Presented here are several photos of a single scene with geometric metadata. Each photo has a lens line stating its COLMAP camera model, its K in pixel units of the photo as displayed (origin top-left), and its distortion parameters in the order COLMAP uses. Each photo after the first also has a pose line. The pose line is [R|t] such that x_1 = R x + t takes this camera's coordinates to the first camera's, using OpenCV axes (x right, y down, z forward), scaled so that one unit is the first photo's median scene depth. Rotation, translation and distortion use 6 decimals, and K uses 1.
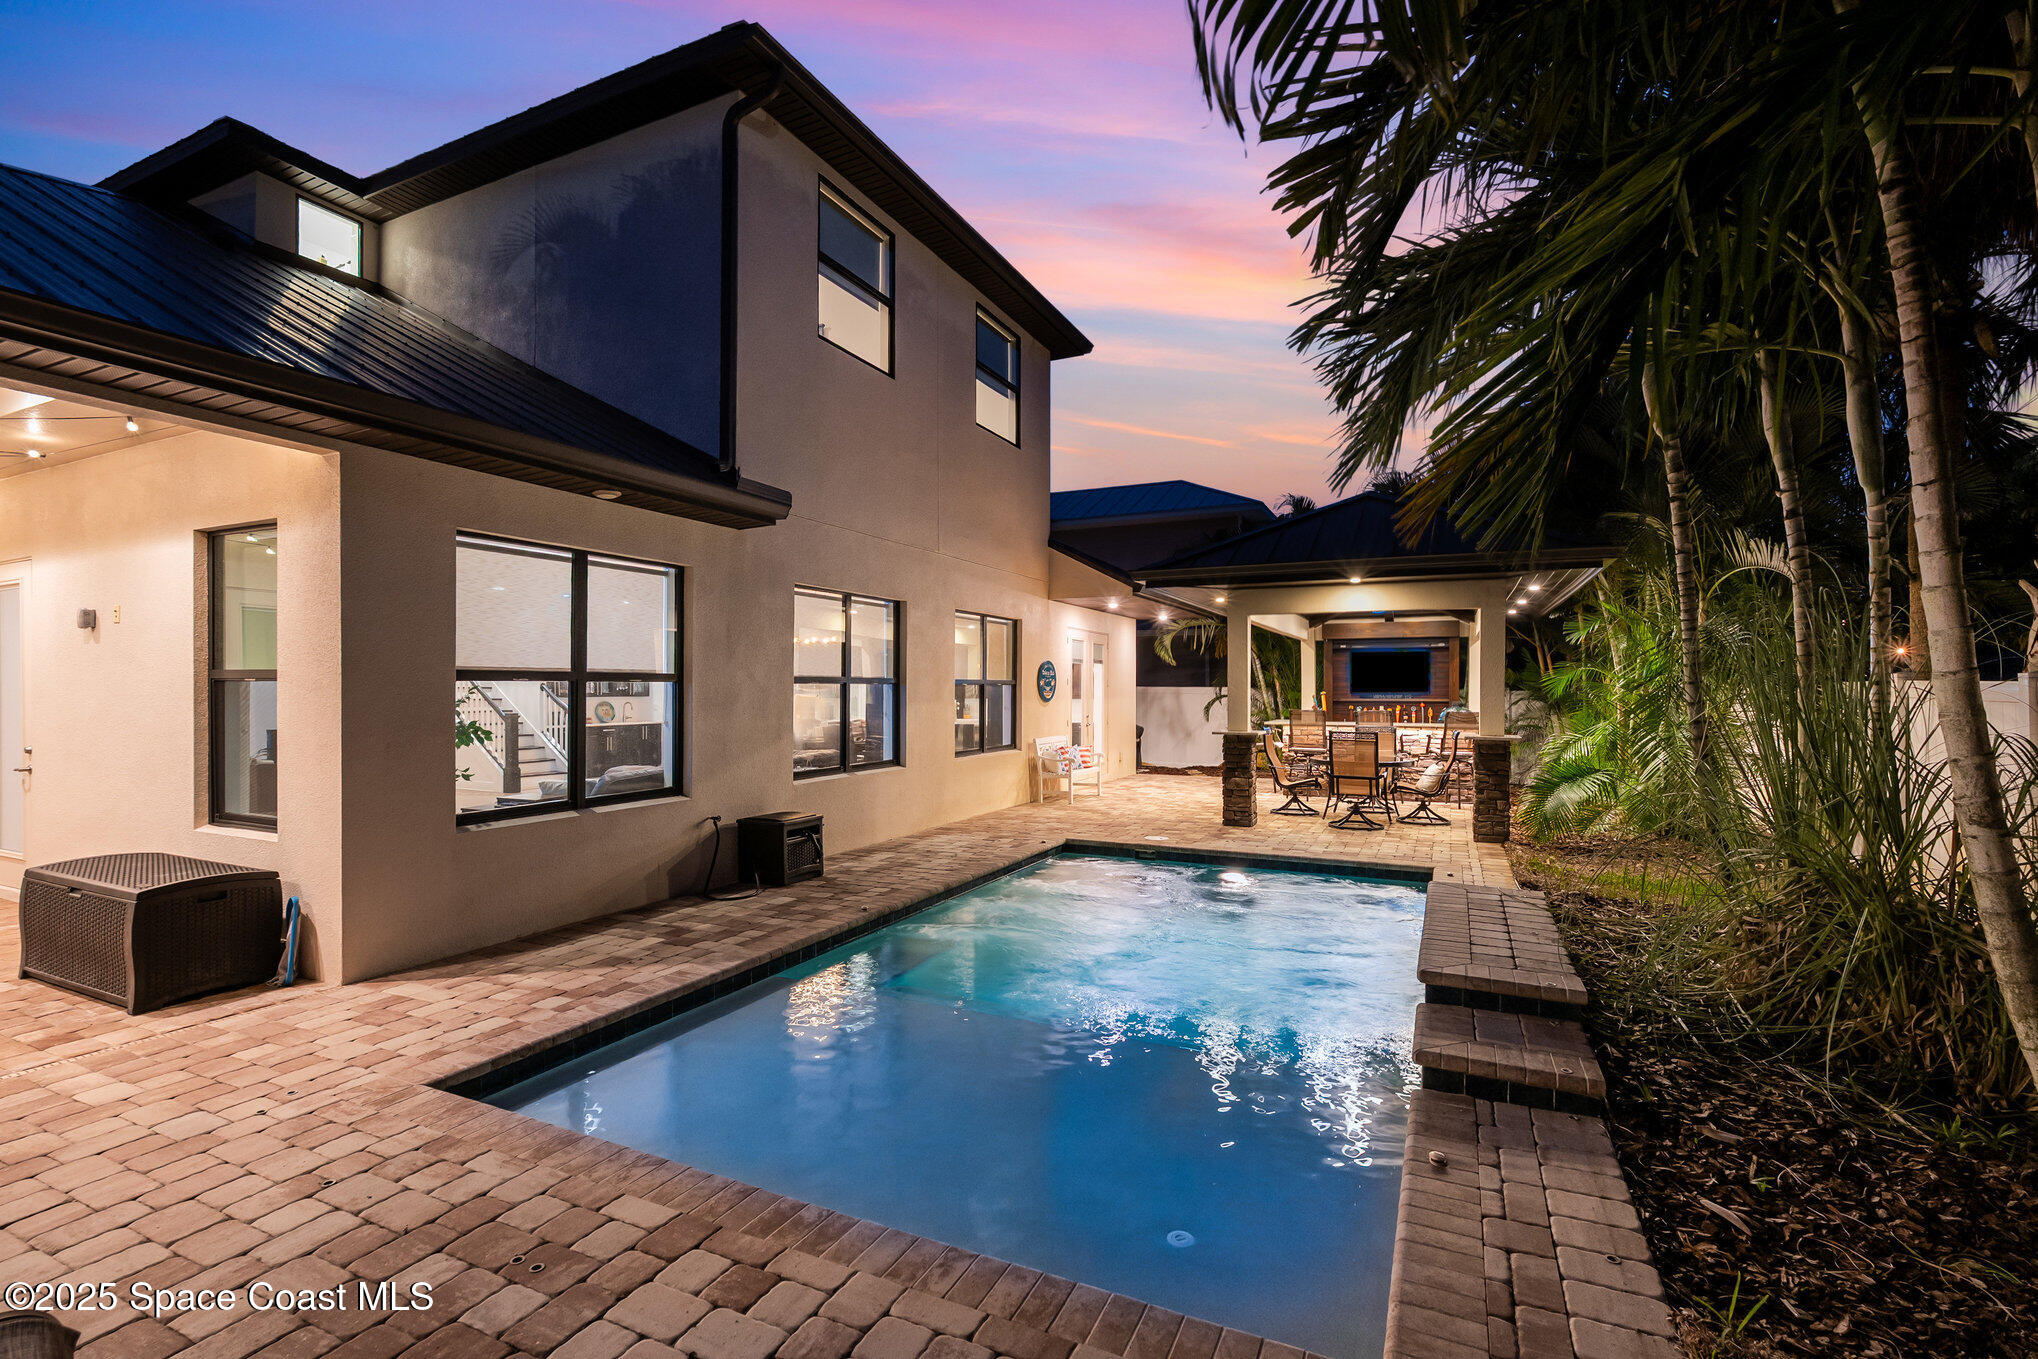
lens RADIAL K [[912.1, 0, 1015.2], [0, 912.1, 678.6], [0, 0, 1]] dist [0.000853, 0.000347]
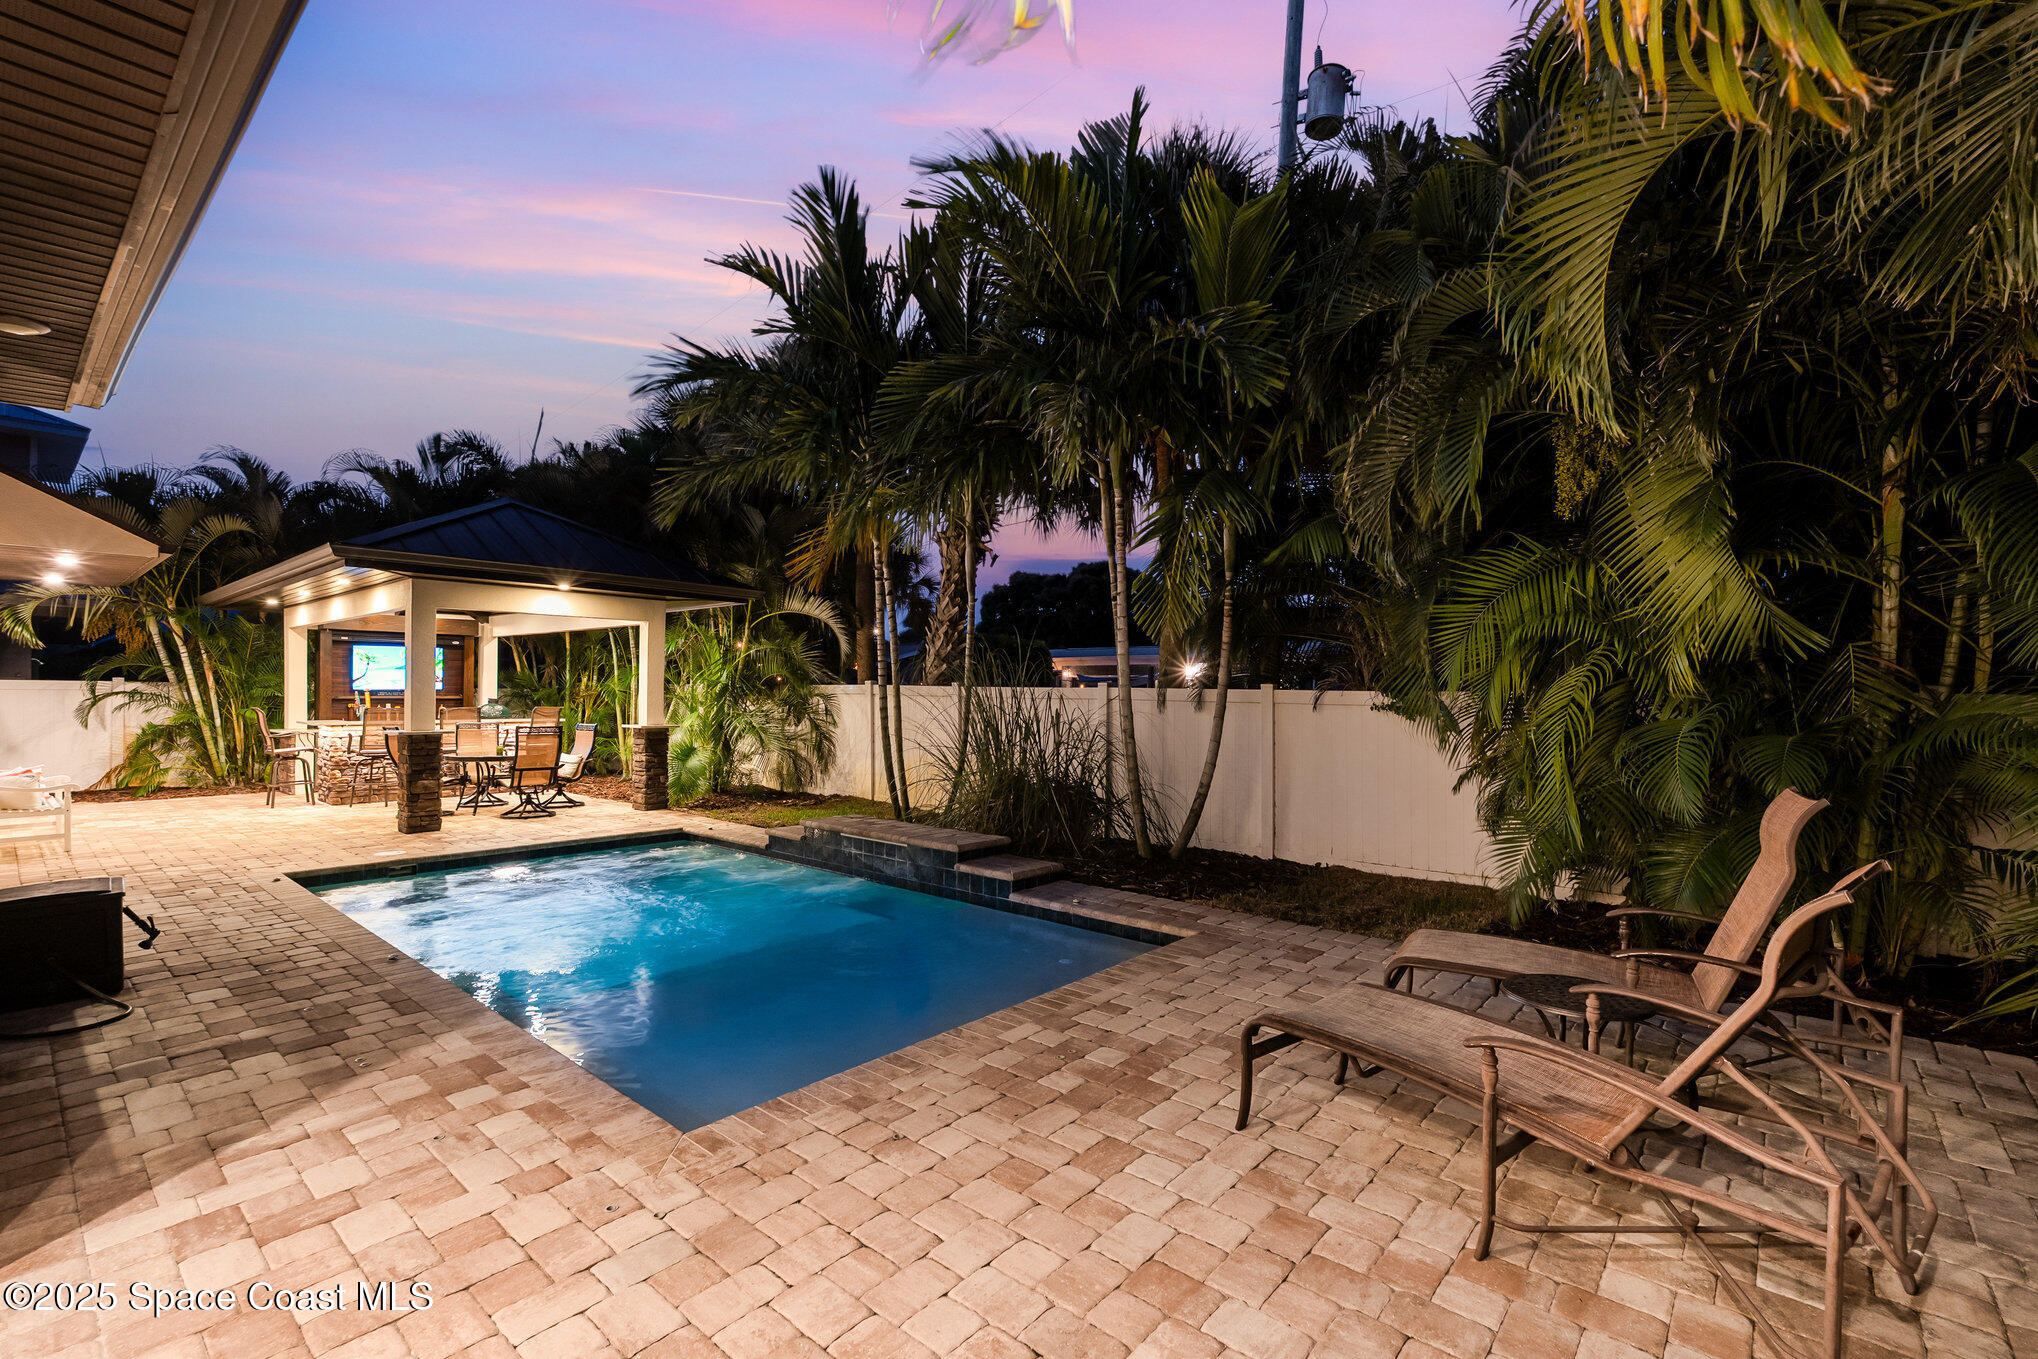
lens RADIAL K [[912.1, 0, 1019.8], [0, 912.1, 690.8], [0, 0, 1]] dist [0.000853, 0.000347]
pose [[0.259172, 0.001173, 0.965830, -1.025891], [-0.016109, 0.999865, 0.003108, 0.009024], [-0.965697, -0.016365, 0.259156, 0.340784]]
